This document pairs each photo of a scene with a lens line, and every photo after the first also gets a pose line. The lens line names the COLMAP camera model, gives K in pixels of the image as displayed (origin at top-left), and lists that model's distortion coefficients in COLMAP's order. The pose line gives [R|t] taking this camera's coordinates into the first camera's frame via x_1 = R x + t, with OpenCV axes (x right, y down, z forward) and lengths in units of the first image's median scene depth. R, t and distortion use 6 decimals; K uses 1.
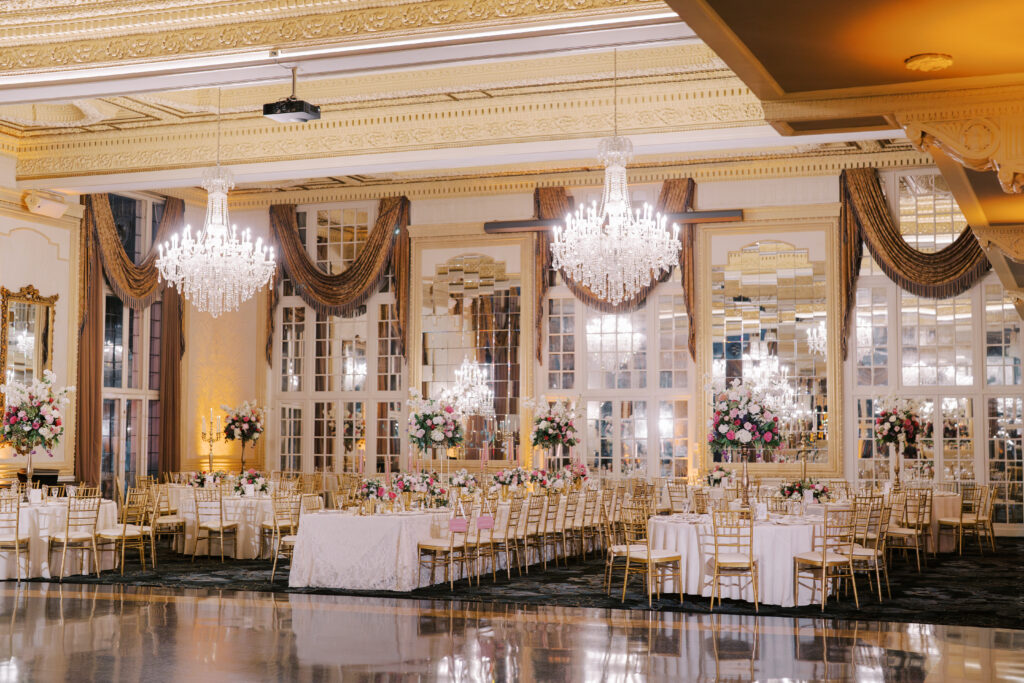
lens RADIAL K [[1417.0, 0, 514.1], [0, 1417.0, 340.8], [0, 0, 1]] dist [0.047826, 0.000000]
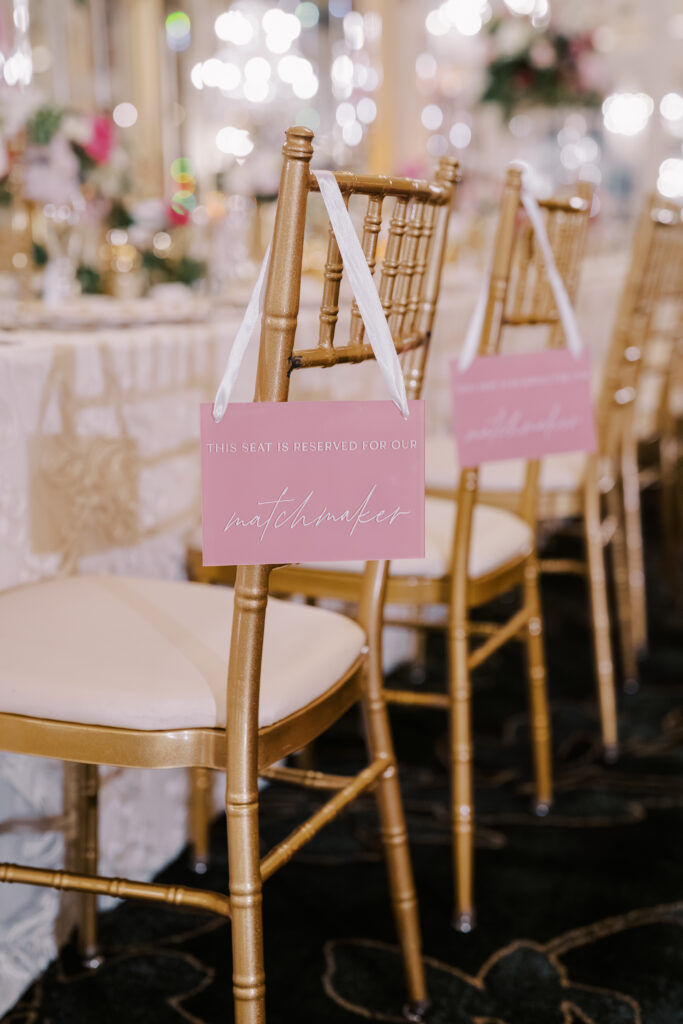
lens RADIAL K [[1417.0, 0, 342.0], [0, 1417.0, 512.0], [0, 0, 1]] dist [0.047826, 0.000000]
pose [[0.999298, -0.019125, 0.032229, -0.035871], [0.010411, 0.967804, 0.251490, 0.099562], [-0.036001, -0.250978, 0.967323, 0.822123]]
